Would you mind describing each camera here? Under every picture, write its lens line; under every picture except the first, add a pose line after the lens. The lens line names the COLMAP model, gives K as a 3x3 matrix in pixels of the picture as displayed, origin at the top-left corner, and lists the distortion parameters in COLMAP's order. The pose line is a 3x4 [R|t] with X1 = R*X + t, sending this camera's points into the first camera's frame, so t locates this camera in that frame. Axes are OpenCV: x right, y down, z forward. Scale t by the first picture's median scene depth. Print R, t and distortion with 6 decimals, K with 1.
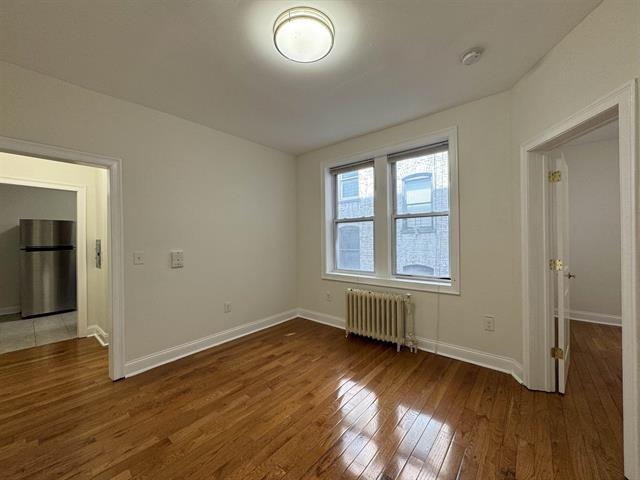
lens RADIAL K [[254.2, 0, 319.4], [0, 254.2, 239.2], [0, 0, 1]] dist [-0.002146, -0.000087]
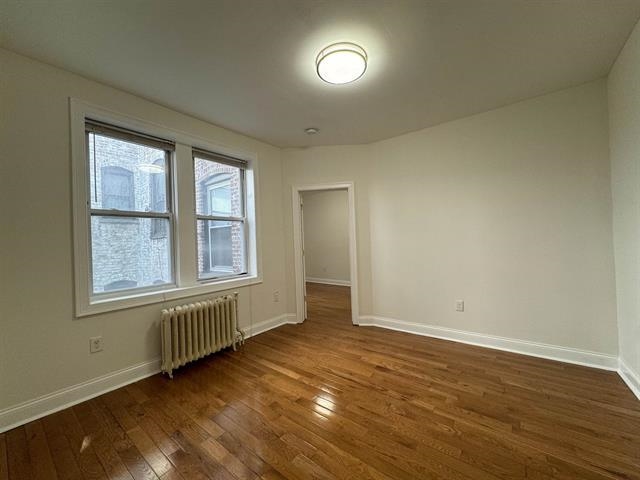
lens RADIAL K [[254.2, 0, 319.4], [0, 254.2, 239.2], [0, 0, 1]] dist [-0.002146, -0.000087]
pose [[-0.045006, 0.020314, 0.998780, -0.735680], [0.030733, 0.999348, -0.018941, 0.025807], [-0.998514, 0.029843, -0.045601, 0.704985]]
